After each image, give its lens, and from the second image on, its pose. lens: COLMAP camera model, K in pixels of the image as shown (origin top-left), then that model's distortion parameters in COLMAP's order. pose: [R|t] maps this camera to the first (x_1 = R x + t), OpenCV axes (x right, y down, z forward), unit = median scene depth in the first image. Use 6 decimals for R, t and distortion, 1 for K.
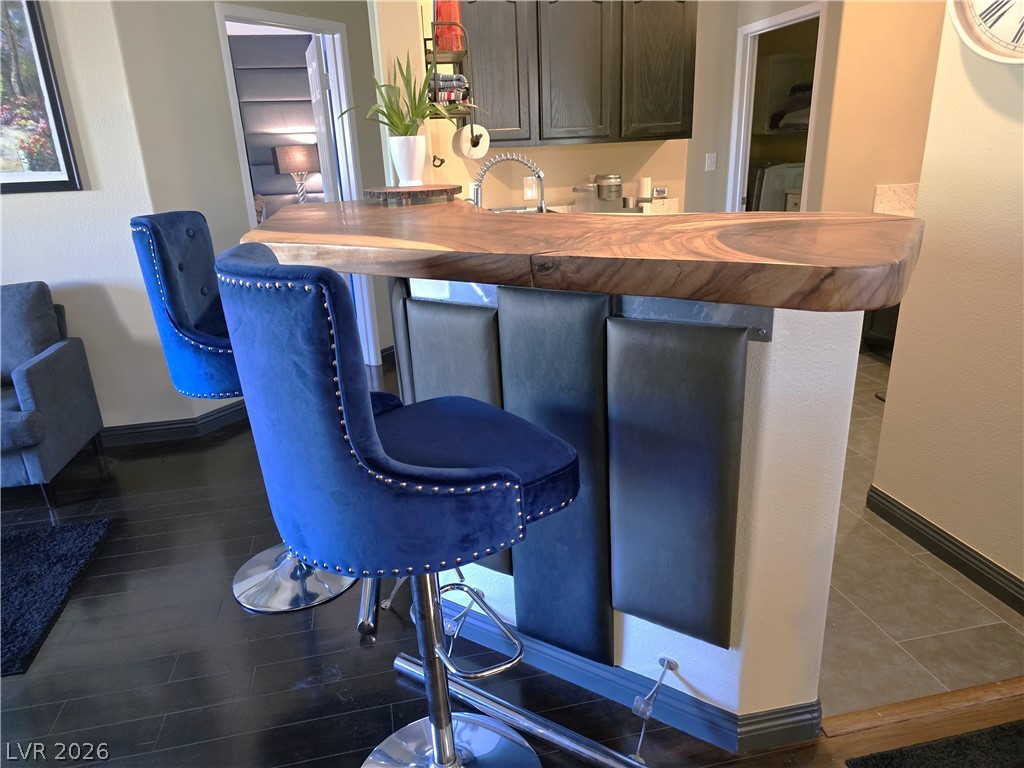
lens RADIAL K [[696.4, 0, 512.8], [0, 696.4, 386.8], [0, 0, 1]] dist [0.035063, -0.022708]
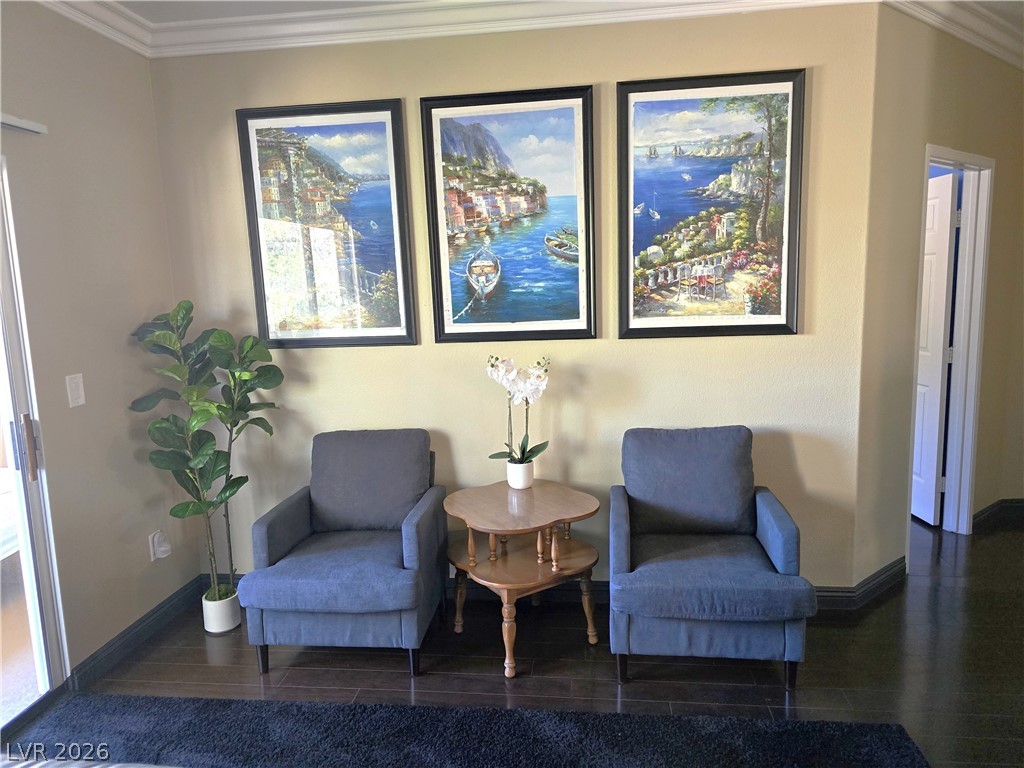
lens RADIAL K [[696.4, 0, 516.4], [0, 696.4, 386.9], [0, 0, 1]] dist [0.035063, -0.022708]
pose [[0.950052, 0.058694, -0.306523, -0.697890], [-0.110244, 0.981954, -0.153666, -0.023237], [0.291972, 0.179783, 0.939378, 0.014772]]
